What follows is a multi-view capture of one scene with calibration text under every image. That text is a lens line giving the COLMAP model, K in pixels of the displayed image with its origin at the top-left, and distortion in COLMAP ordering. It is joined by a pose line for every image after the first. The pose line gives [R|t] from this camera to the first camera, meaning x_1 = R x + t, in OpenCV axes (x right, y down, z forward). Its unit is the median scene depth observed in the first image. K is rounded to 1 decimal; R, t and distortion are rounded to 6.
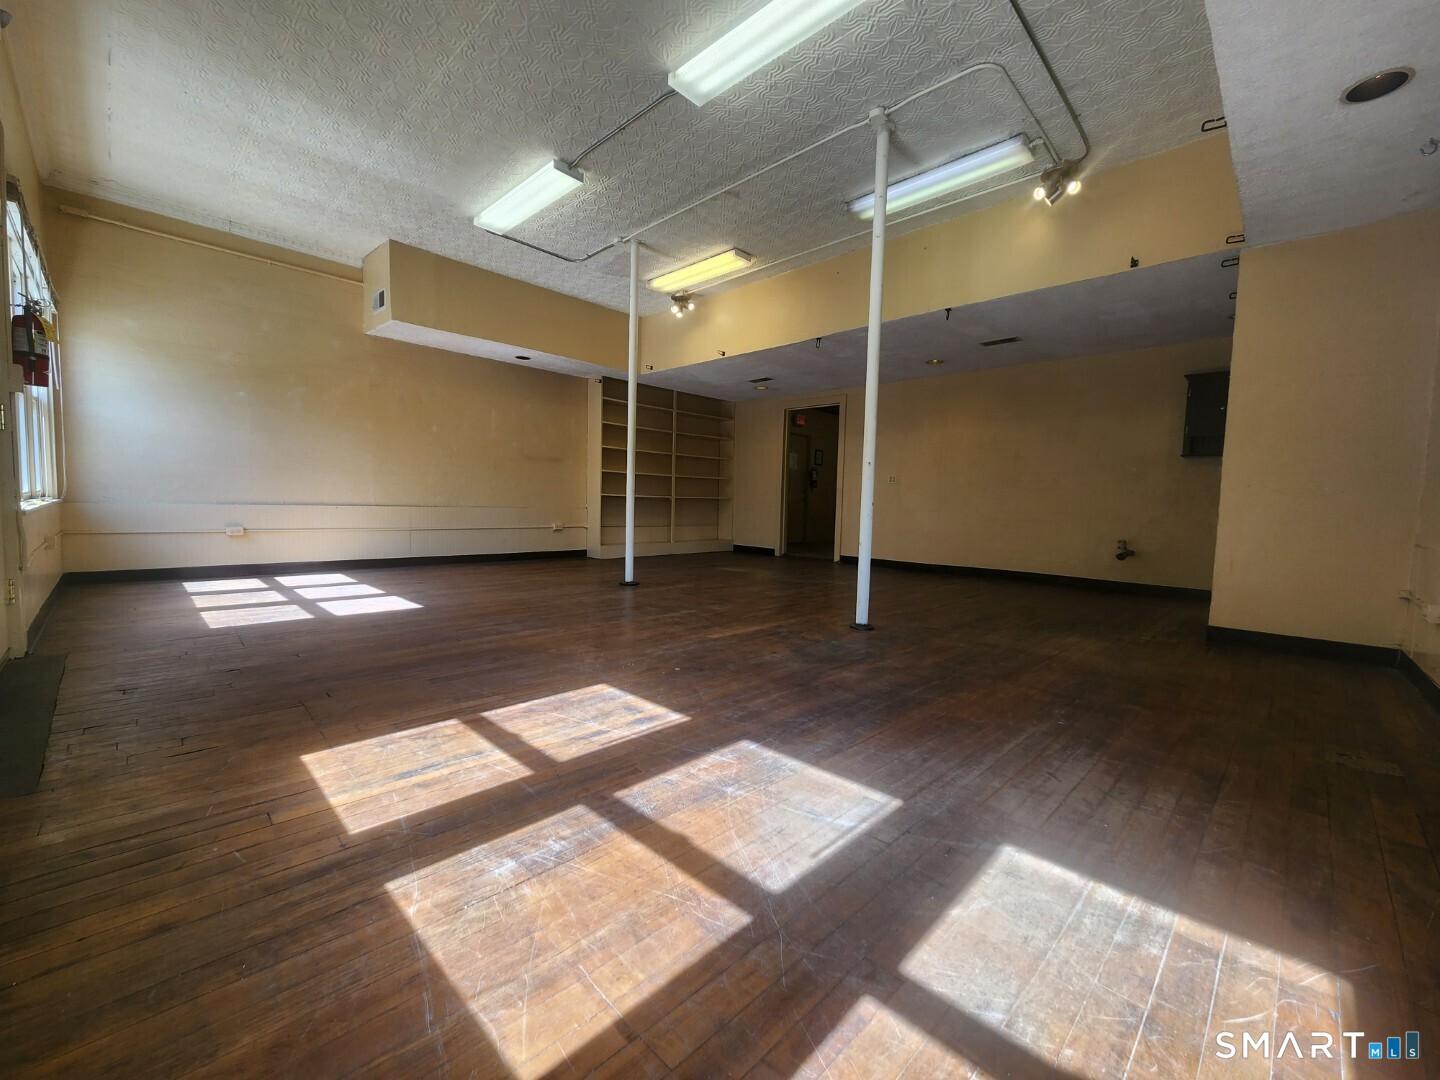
lens RADIAL K [[585.2, 0, 721.3], [0, 585.2, 541.8], [0, 0, 1]] dist [0.000999, -0.000410]
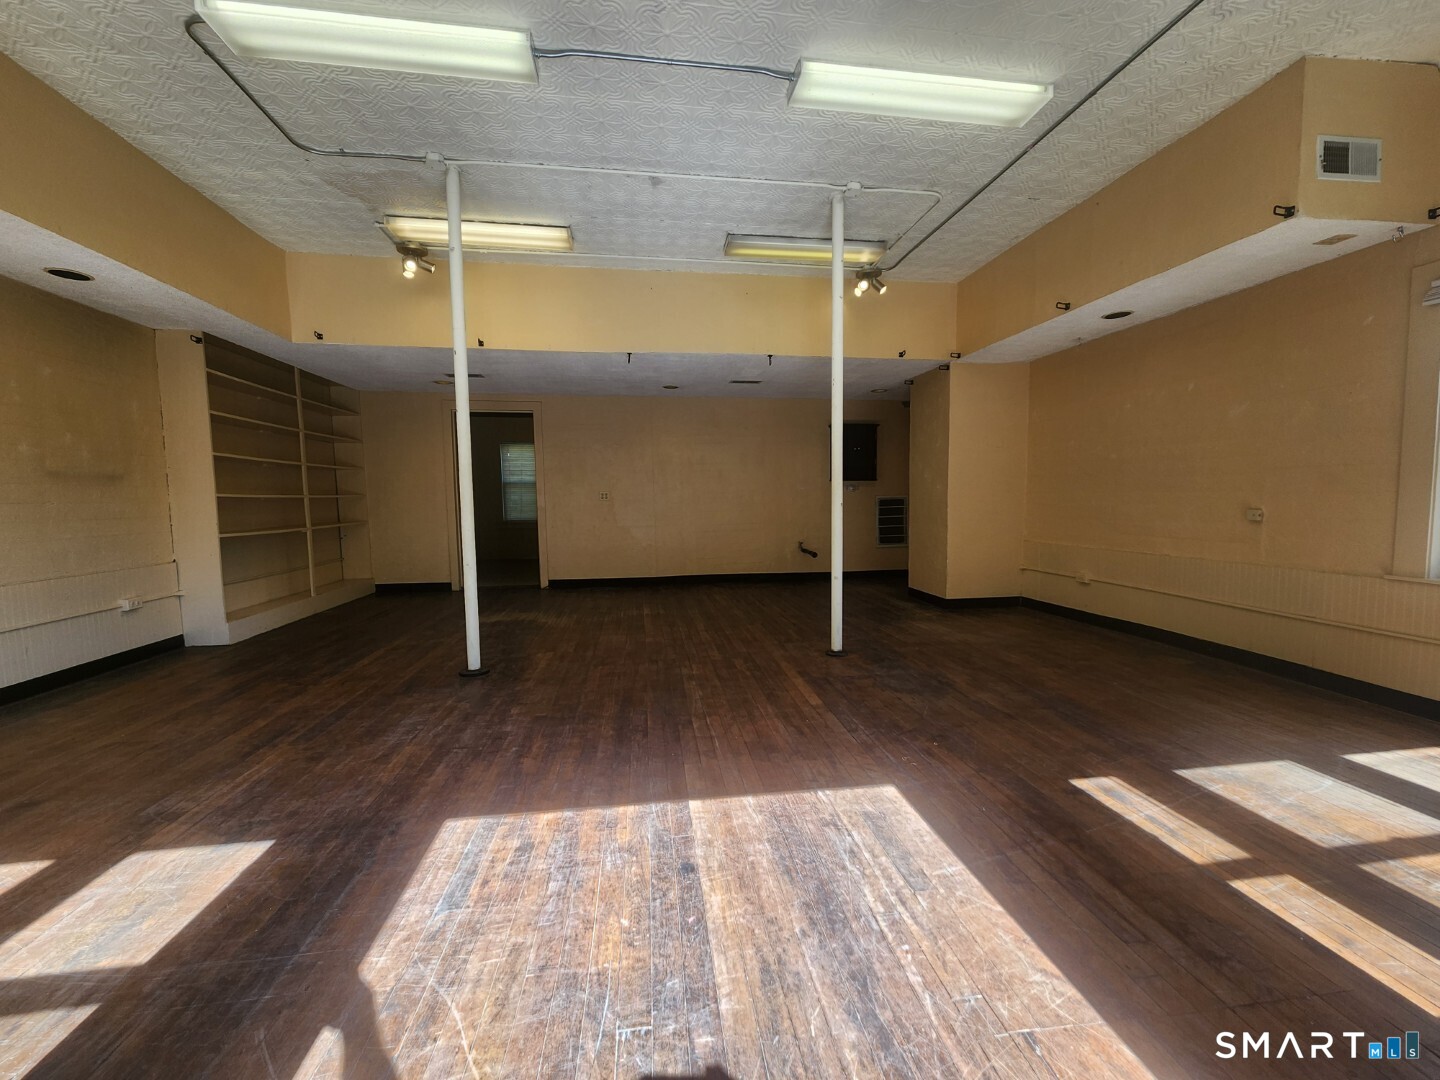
lens RADIAL K [[585.2, 0, 721.0], [0, 585.2, 543.3], [0, 0, 1]] dist [0.000999, -0.000410]
pose [[0.608873, -0.093058, 0.787791, -0.592013], [0.077820, 0.995312, 0.057425, -0.111815], [-0.789441, 0.026342, 0.613260, 0.399713]]
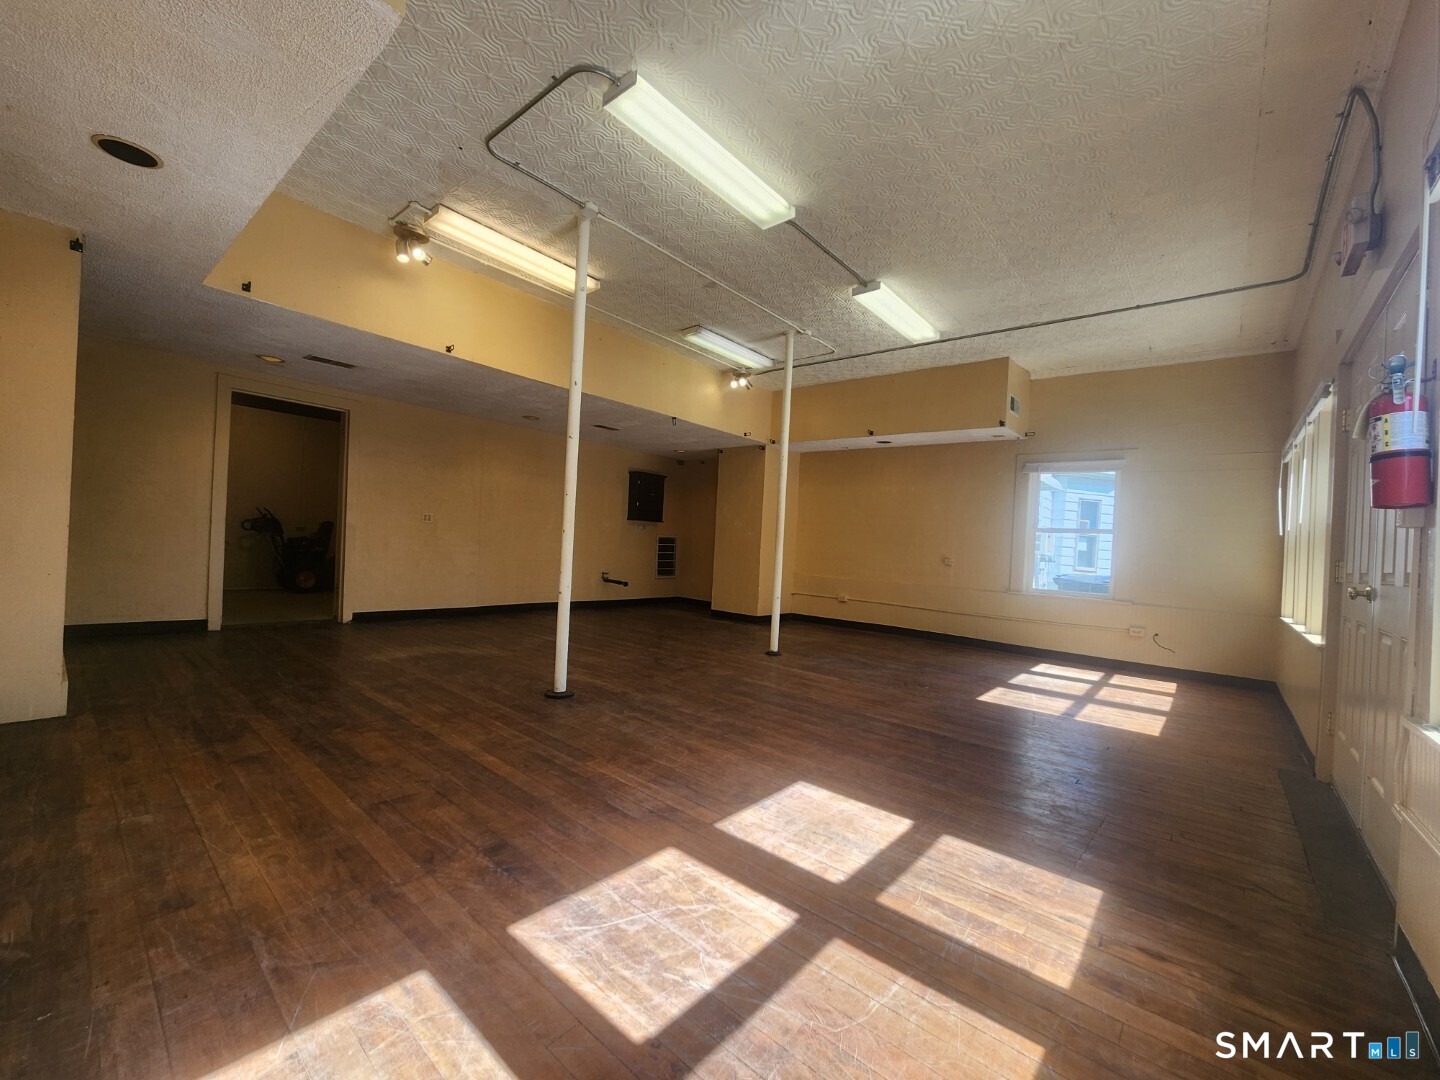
lens RADIAL K [[585.2, 0, 717.8], [0, 585.2, 541.8], [0, 0, 1]] dist [0.000999, -0.000410]
pose [[-0.060352, -0.026791, 0.997818, -0.992789], [0.009471, 0.999579, 0.027411, -0.146117], [-0.998132, 0.011105, -0.060073, 0.991505]]
